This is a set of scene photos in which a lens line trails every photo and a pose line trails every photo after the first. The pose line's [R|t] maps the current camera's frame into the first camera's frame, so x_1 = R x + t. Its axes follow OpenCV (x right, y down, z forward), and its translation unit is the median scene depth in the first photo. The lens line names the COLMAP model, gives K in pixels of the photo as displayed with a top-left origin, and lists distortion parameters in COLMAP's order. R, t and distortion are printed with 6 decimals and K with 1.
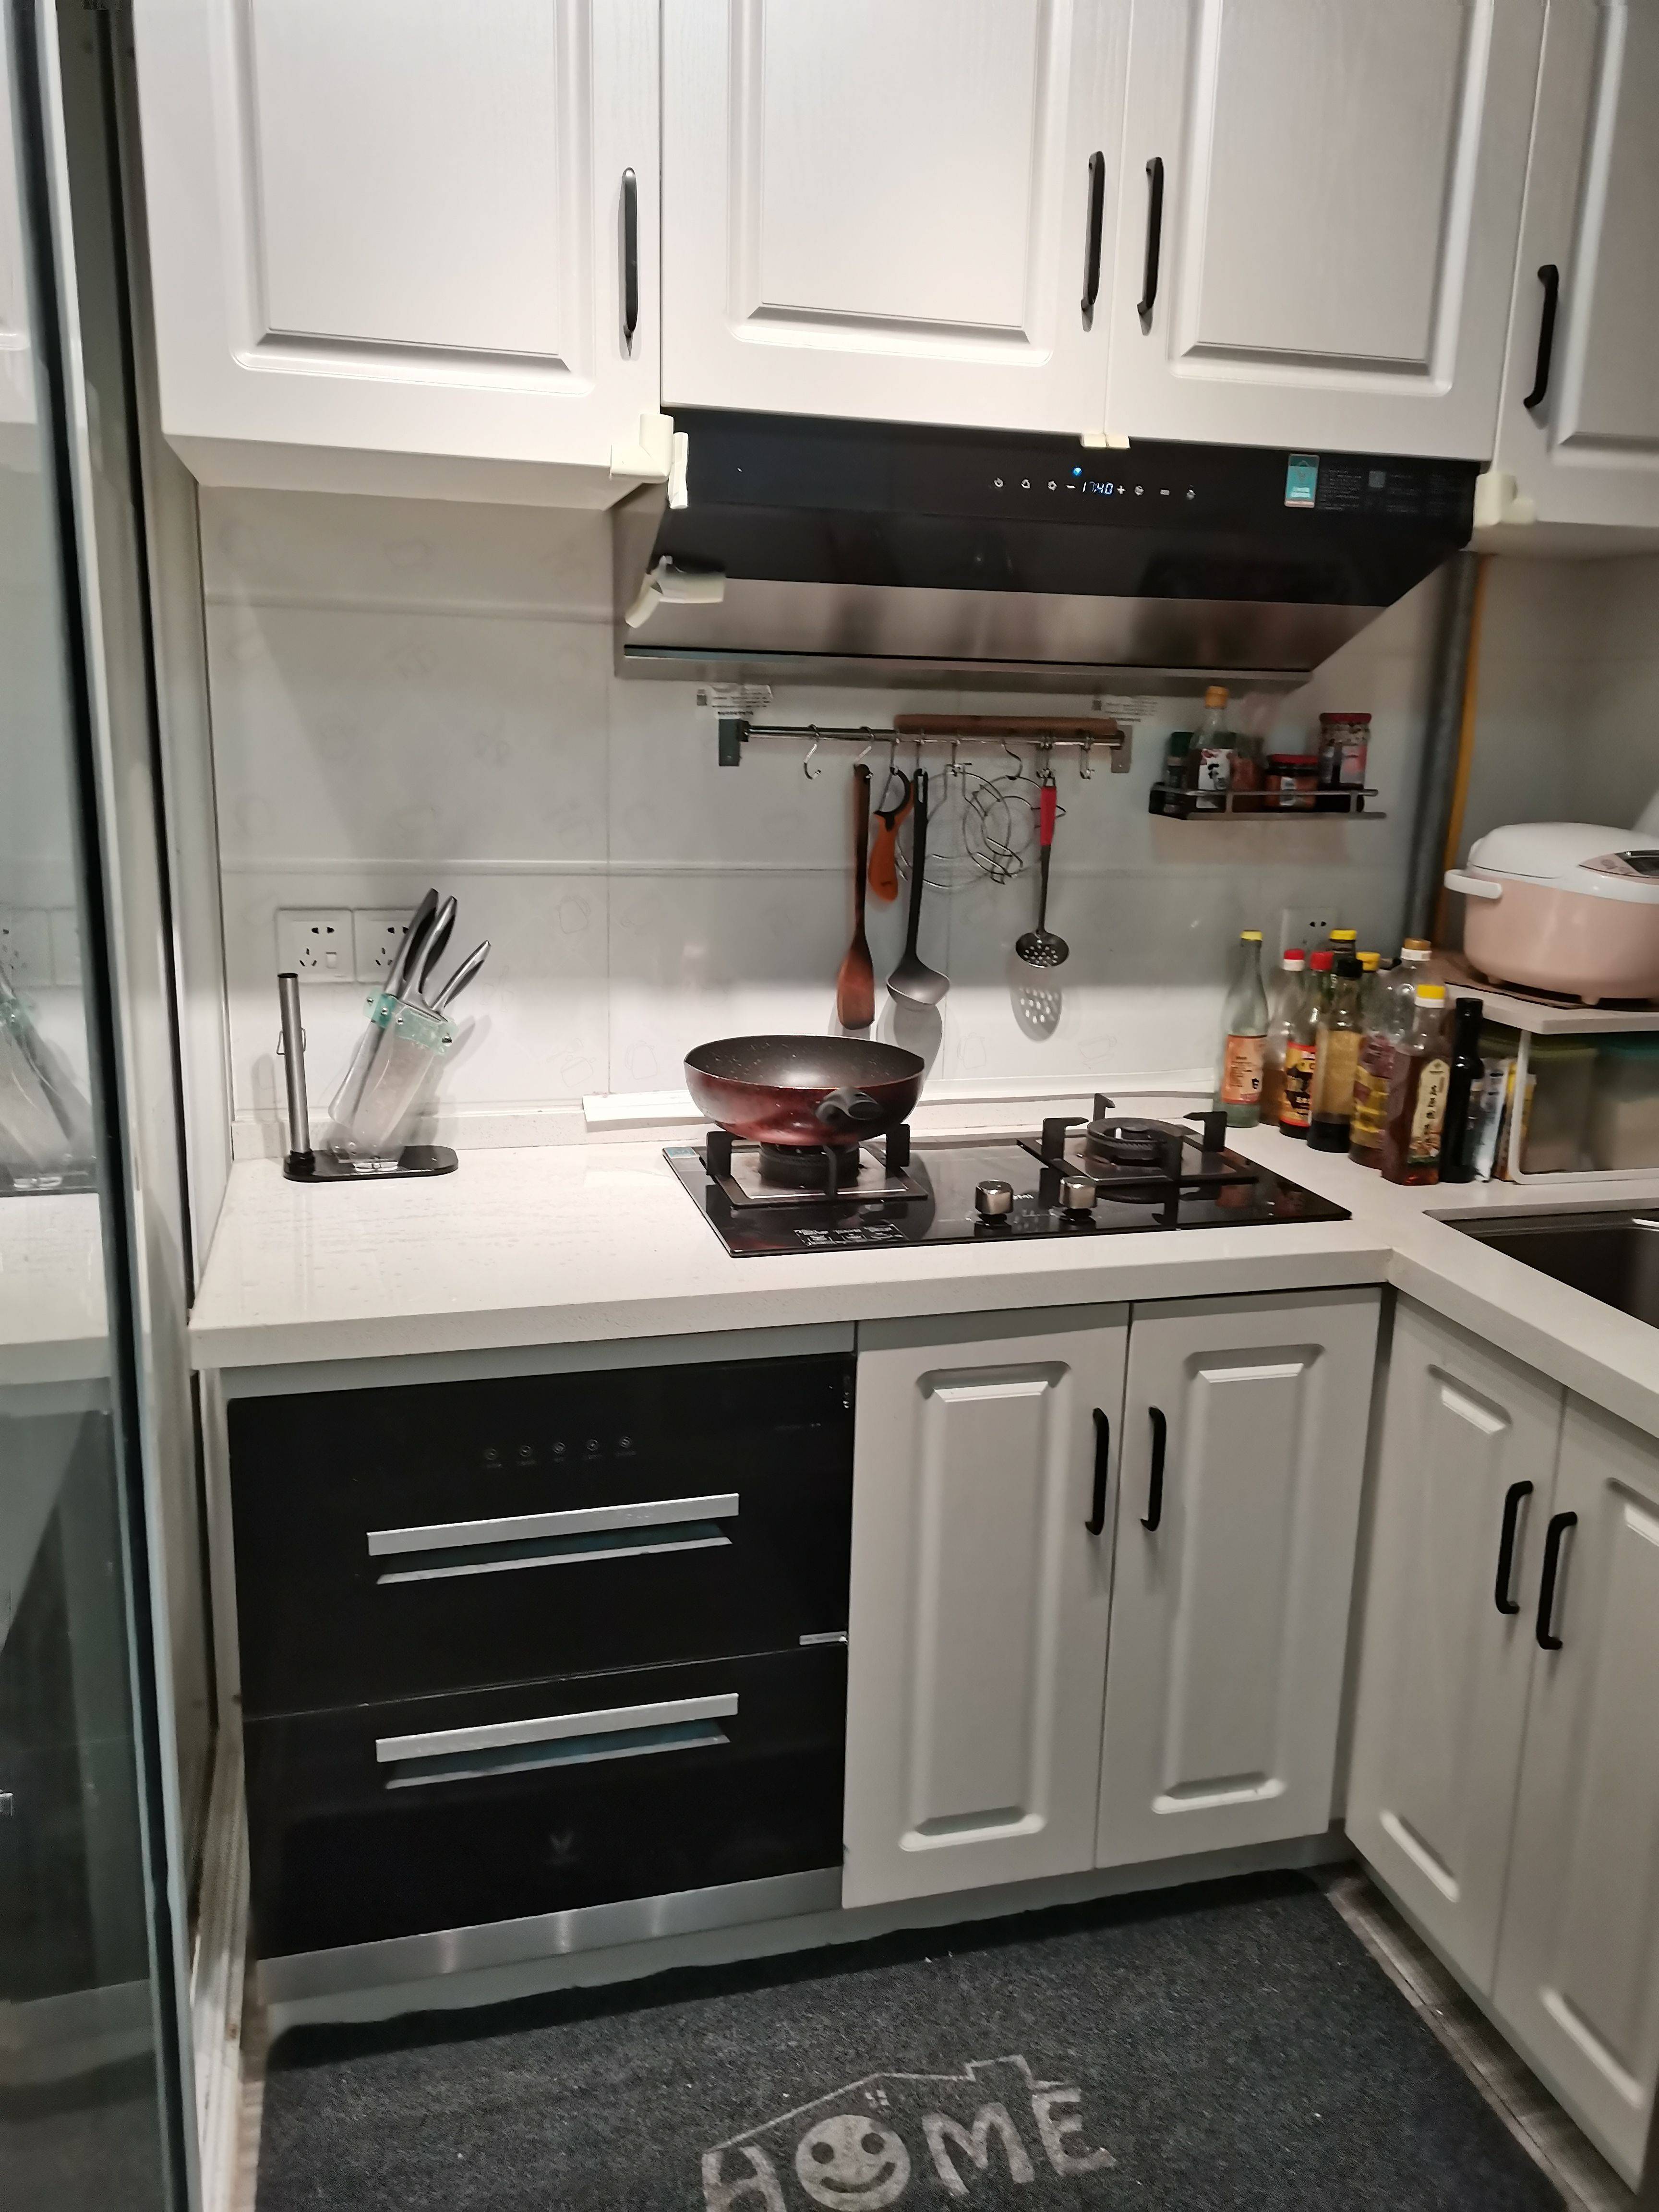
lens RADIAL K [[1676.3, 0, 836.0], [0, 1676.3, 1095.4], [0, 0, 1]] dist [0.061497, -0.048442]
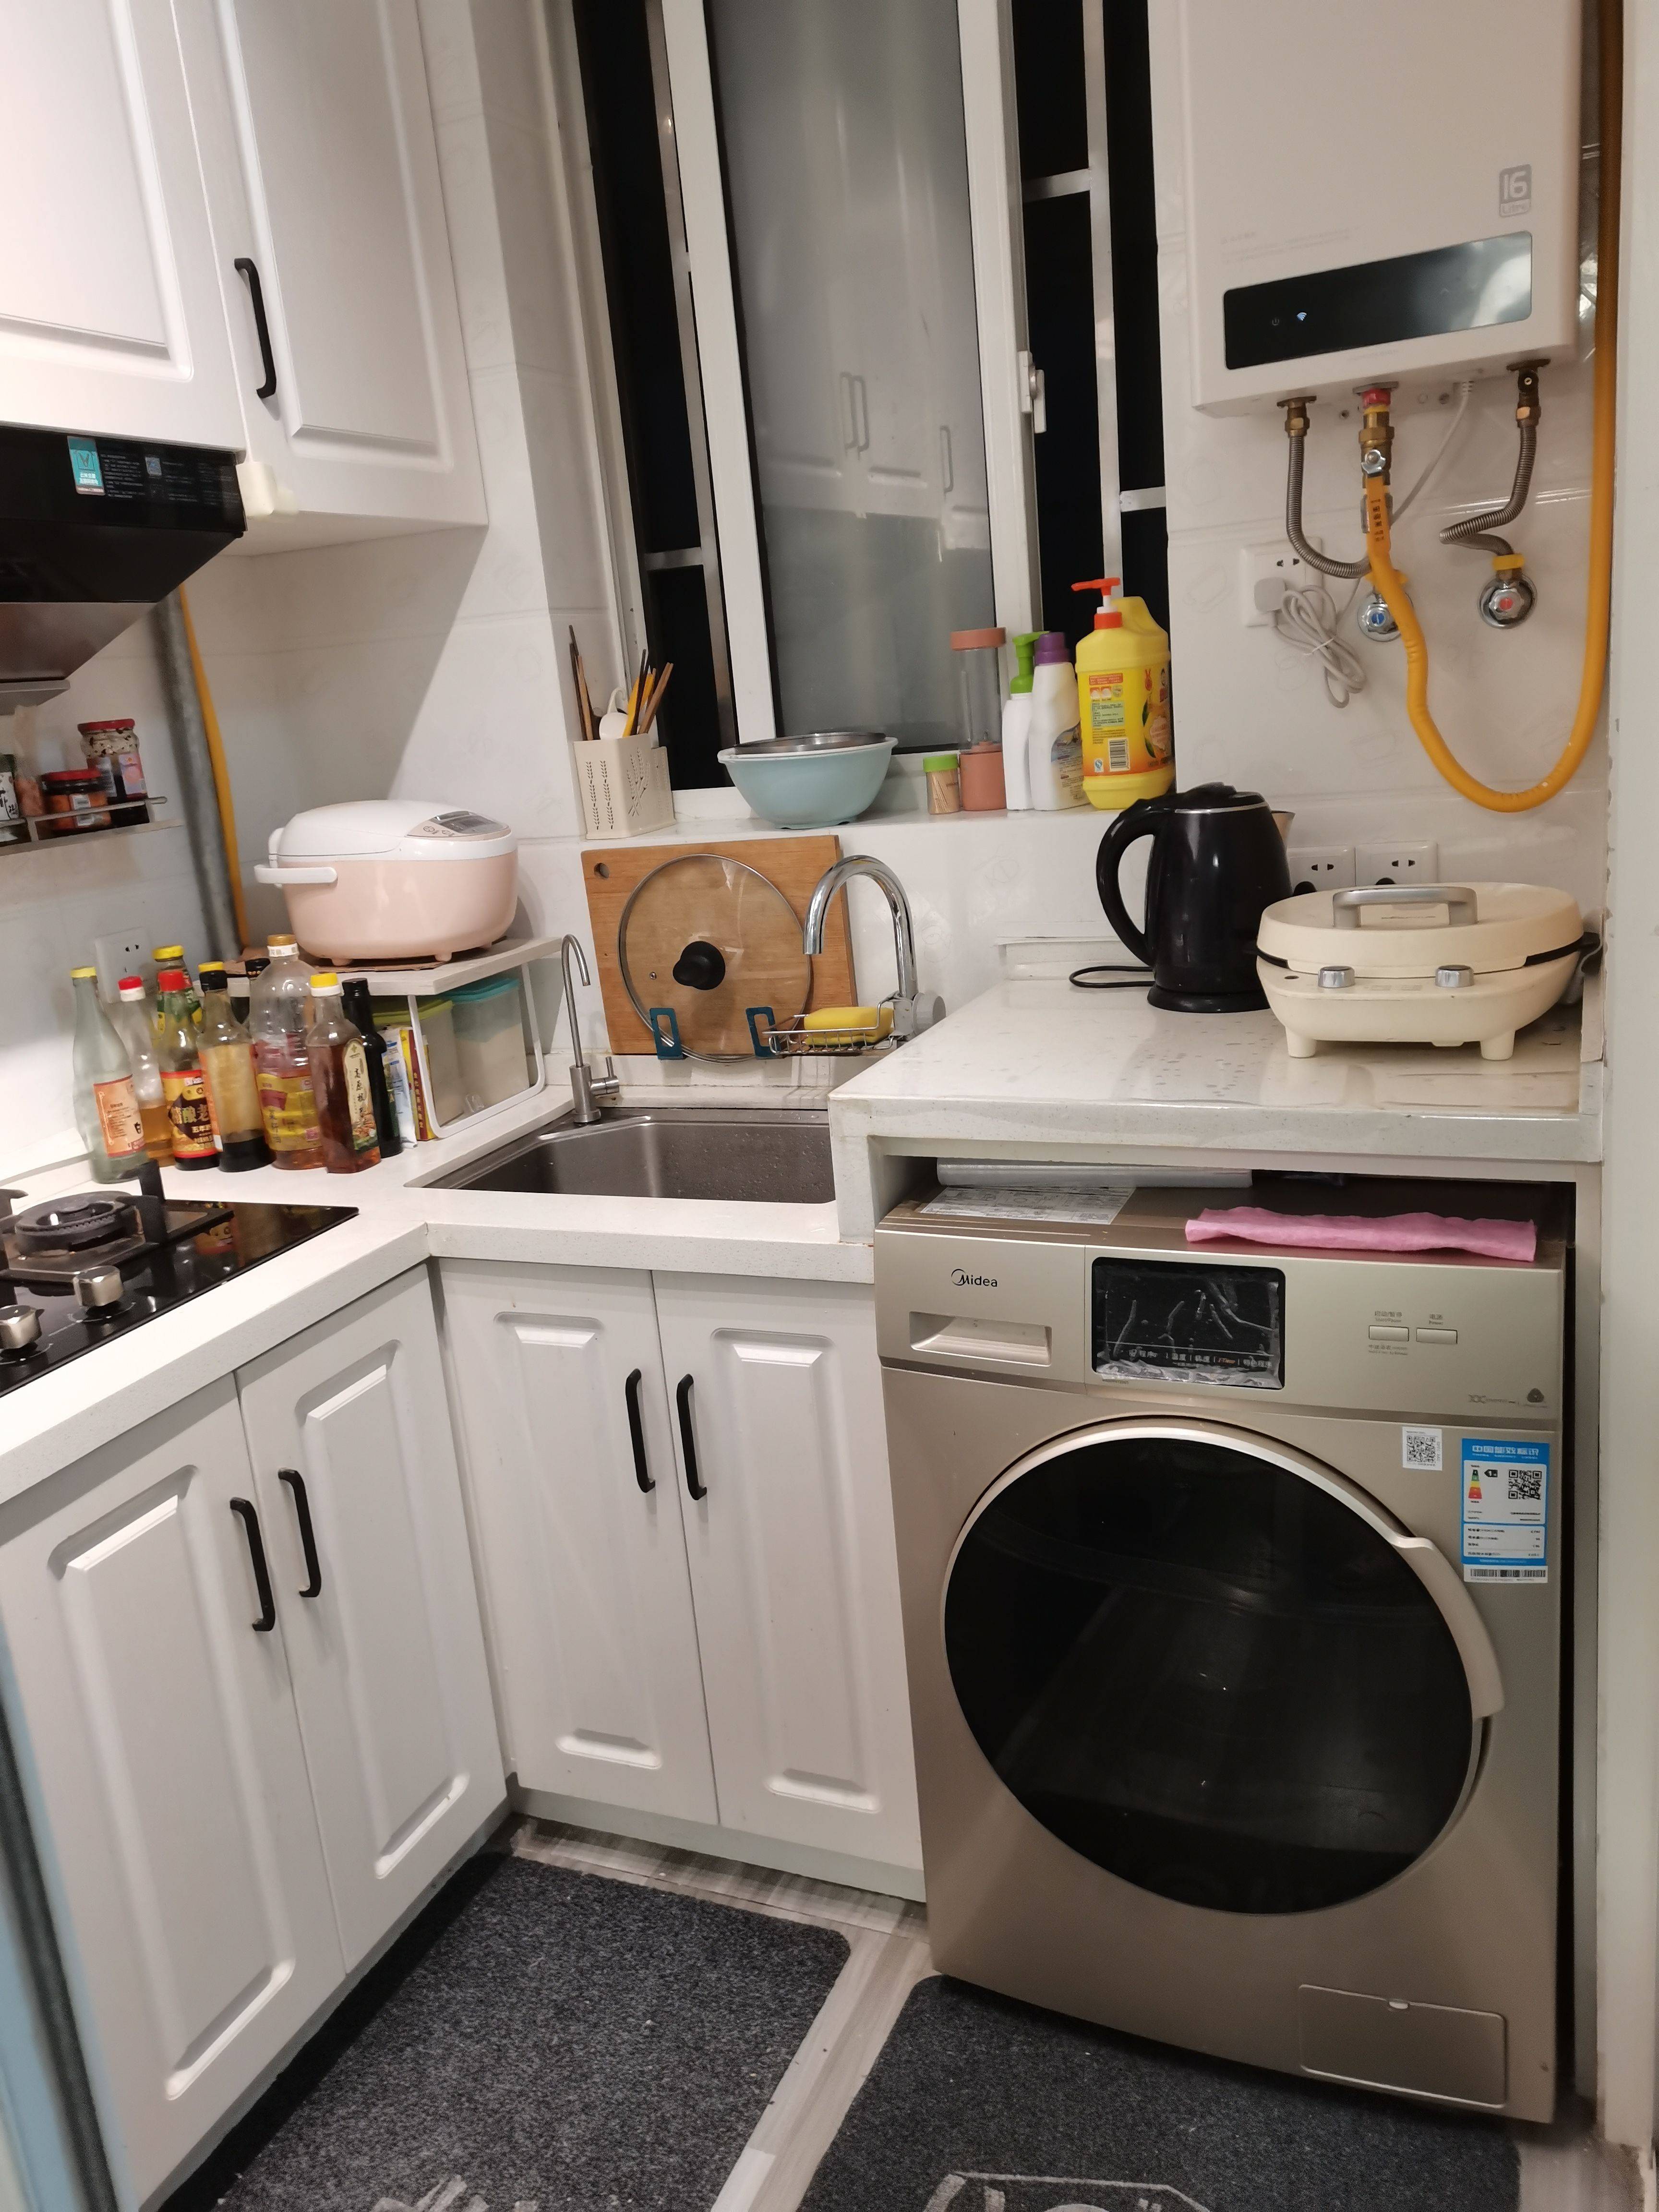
lens RADIAL K [[1676.3, 0, 839.5], [0, 1676.3, 1090.4], [0, 0, 1]] dist [0.061497, -0.048442]
pose [[0.615352, -0.273395, 0.739322, -0.237070], [0.283621, 0.951902, 0.115941, -0.030839], [-0.735460, 0.138342, 0.663295, 0.129911]]
